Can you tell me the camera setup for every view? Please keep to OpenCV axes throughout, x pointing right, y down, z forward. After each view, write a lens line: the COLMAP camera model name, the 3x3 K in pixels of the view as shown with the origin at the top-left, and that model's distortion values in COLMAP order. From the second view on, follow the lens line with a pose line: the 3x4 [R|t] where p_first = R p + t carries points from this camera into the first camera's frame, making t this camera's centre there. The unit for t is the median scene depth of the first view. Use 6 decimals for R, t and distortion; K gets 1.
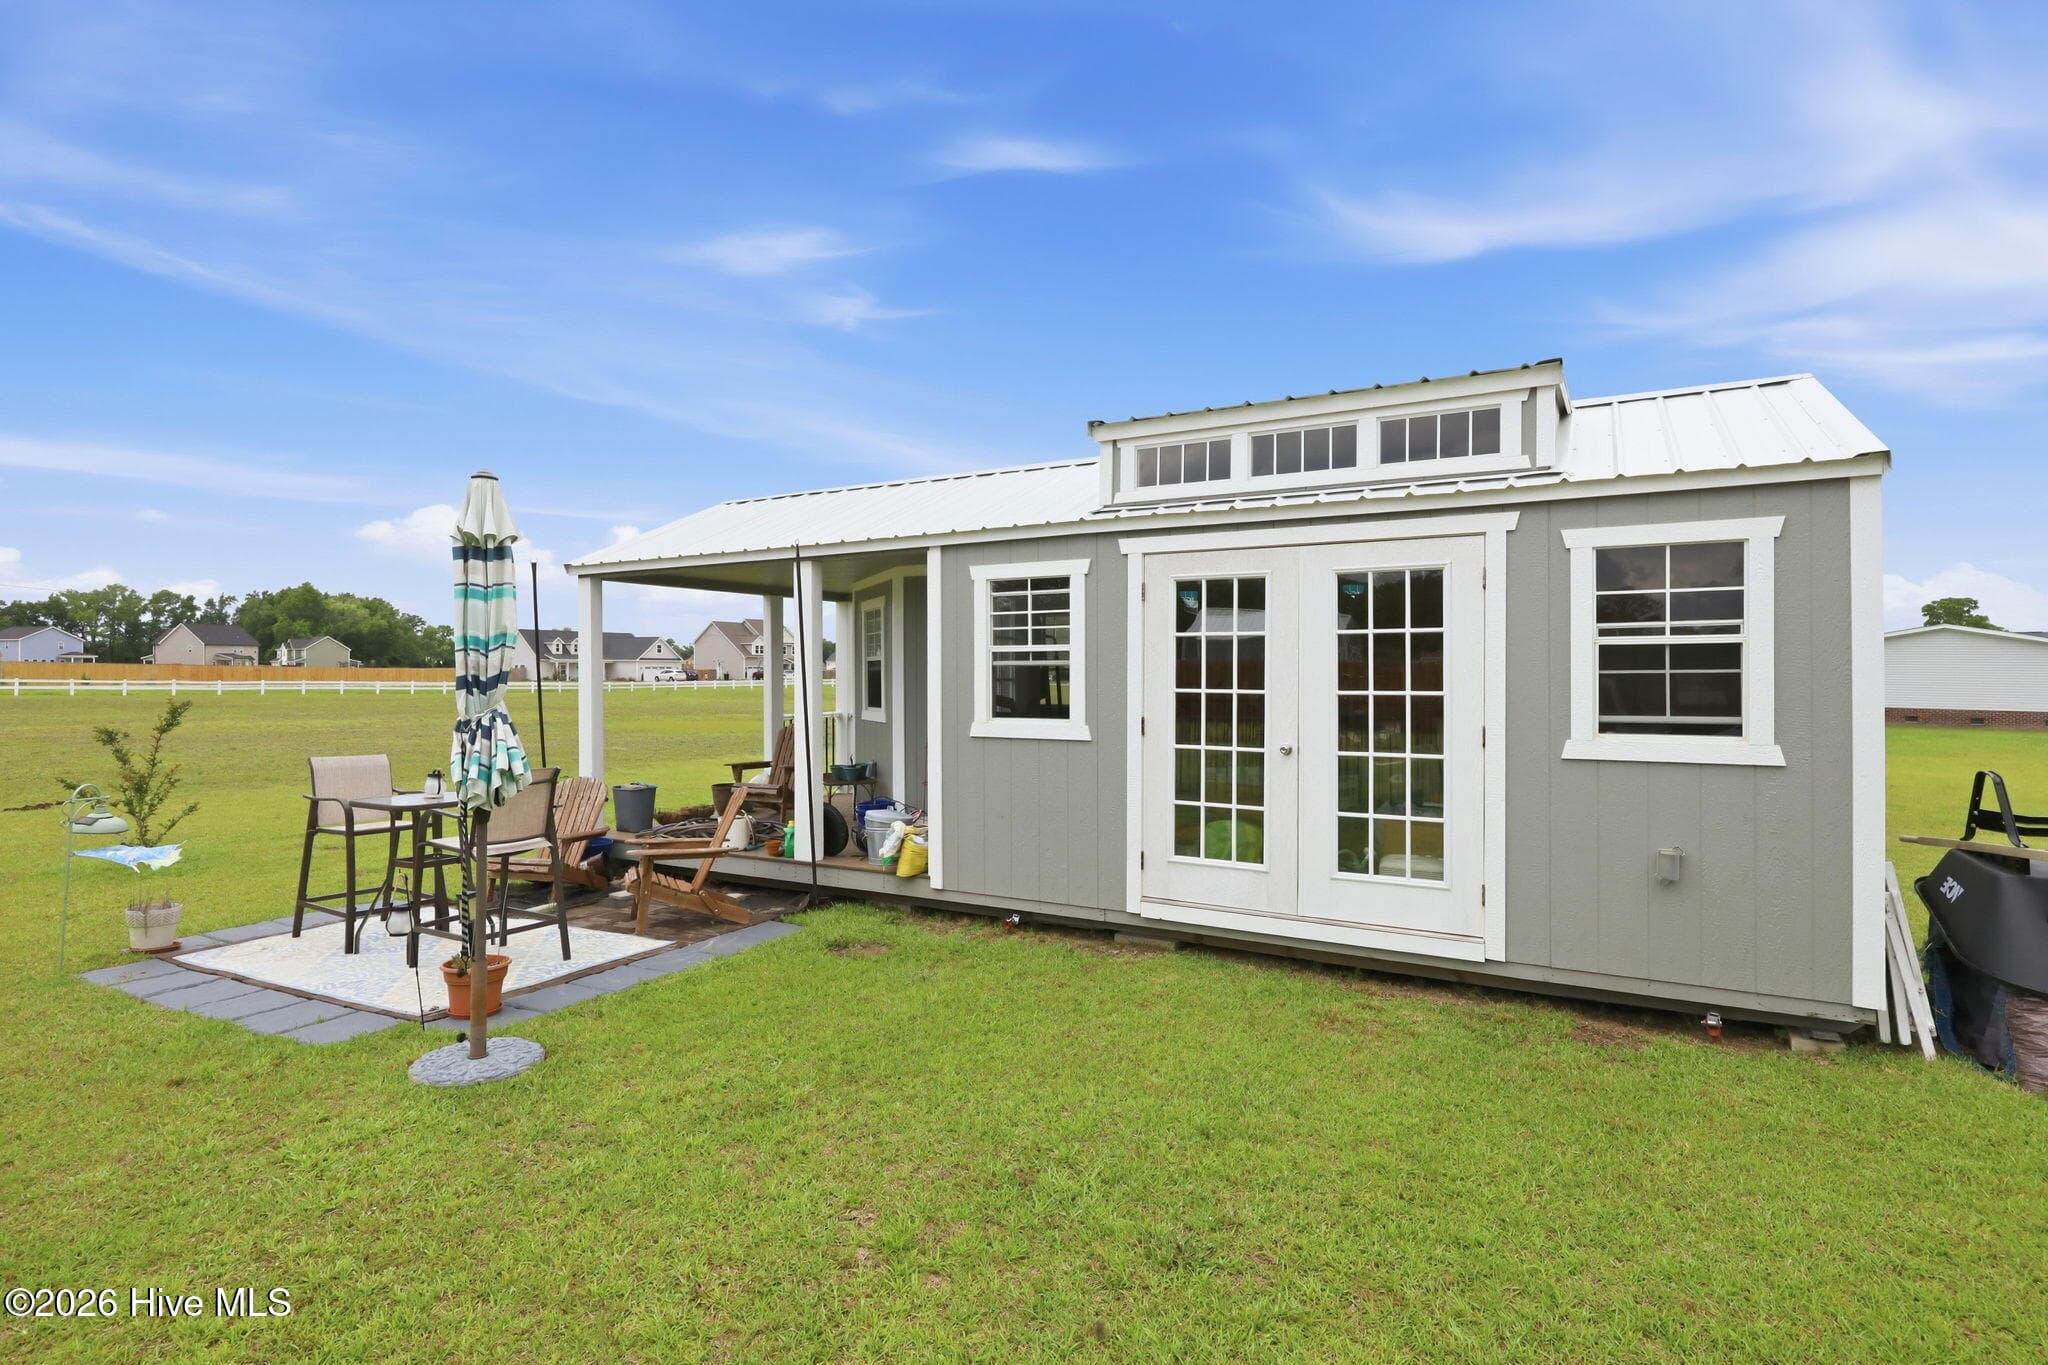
lens RADIAL K [[993.8, 0, 1030.8], [0, 993.8, 666.3], [0, 0, 1]] dist [0.001461, 0.000164]
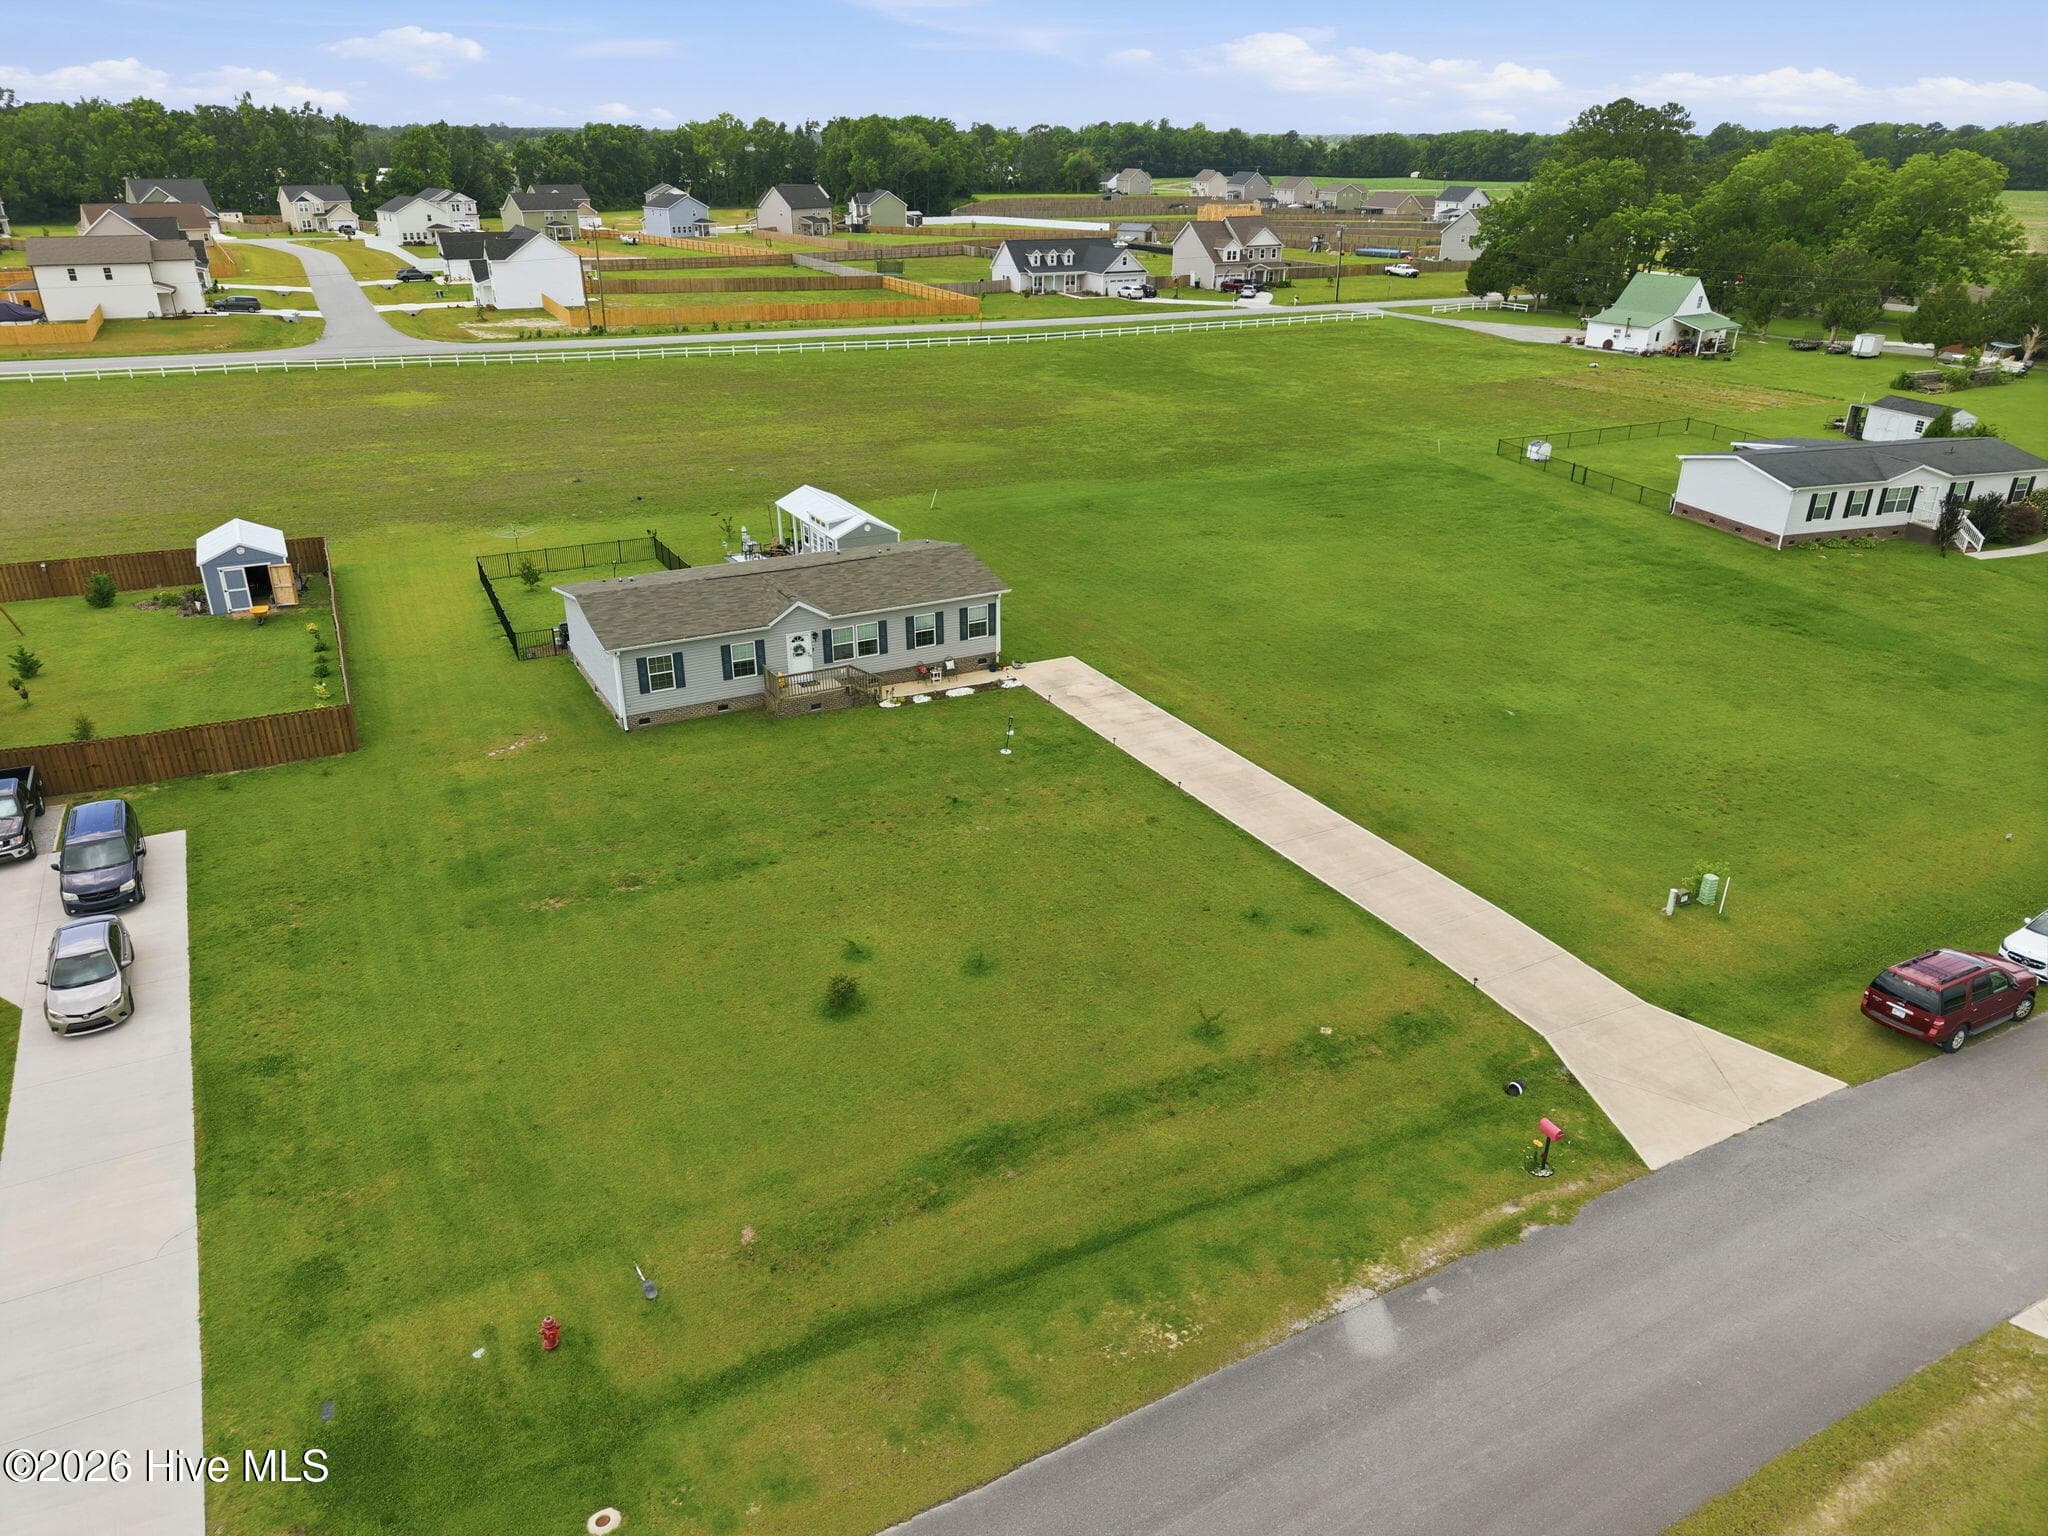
lens RADIAL K [[1363.3, 0, 1024.0], [0, 1363.3, 768.0], [0, 0, 1]] dist [0.043084, -0.053537]
pose [[0.849832, 0.219832, -0.479018, 0.150599], [0.000770, 0.908343, 0.418225, -0.061507], [0.527052, -0.355790, 0.771770, -0.149984]]
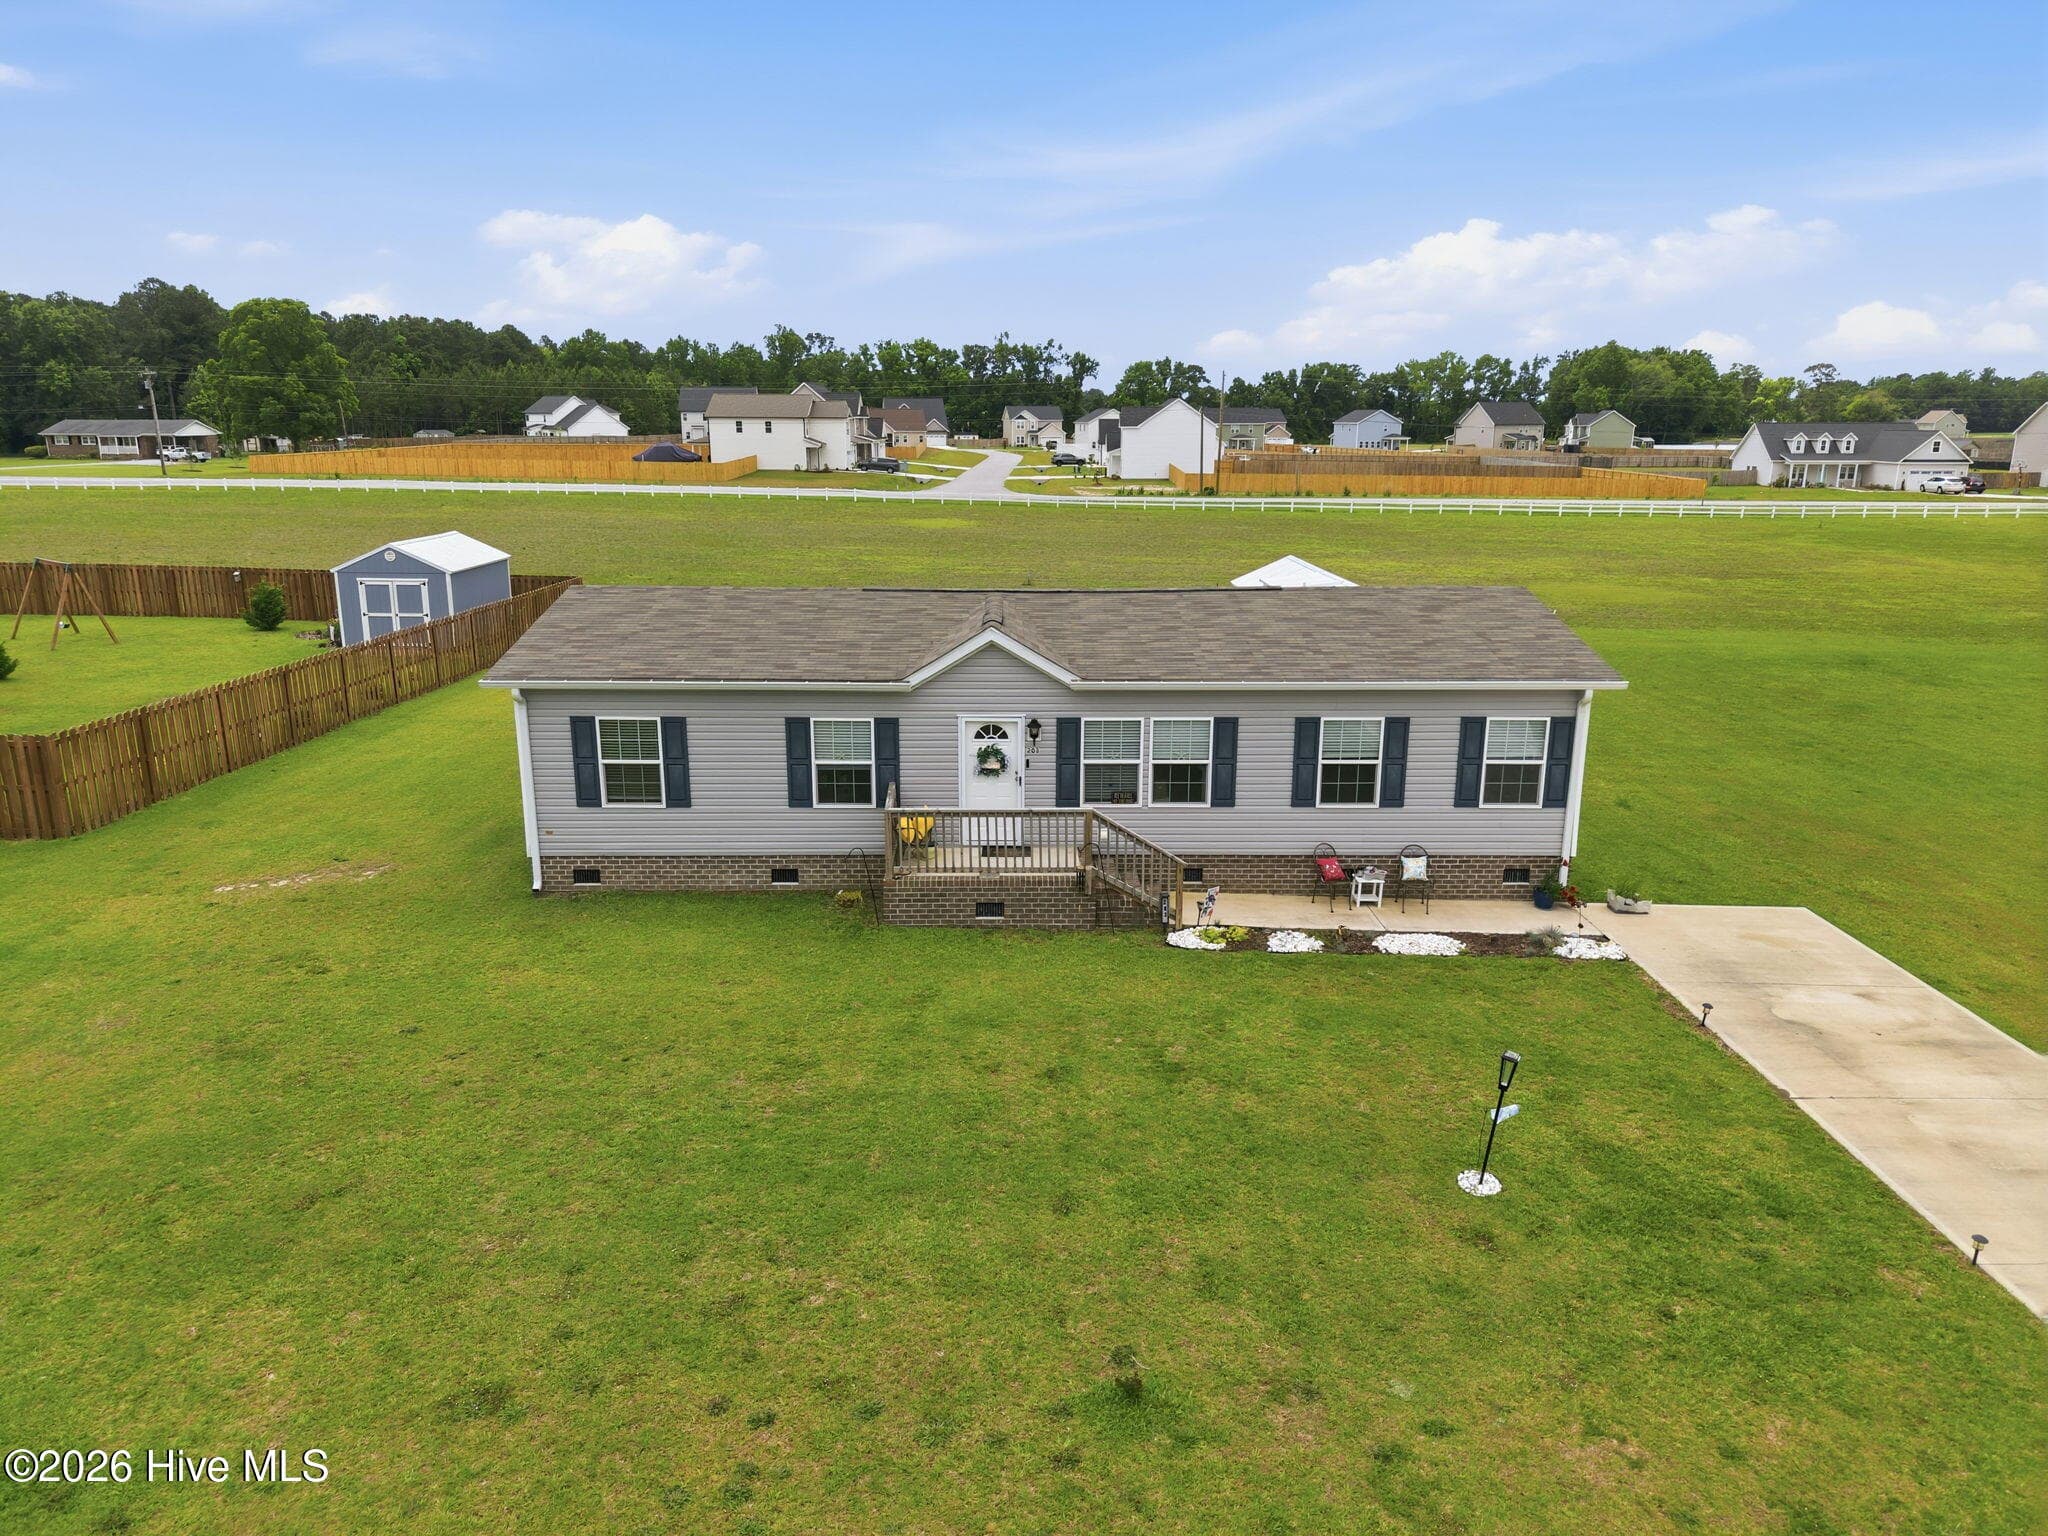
lens RADIAL K [[1363.3, 0, 1024.0], [0, 1363.3, 768.0], [0, 0, 1]] dist [0.043084, -0.053537]
pose [[0.494651, 0.210852, -0.843126, 0.097264], [0.005407, 0.969358, 0.245593, -0.018976], [0.869075, -0.126042, 0.478354, -0.057149]]
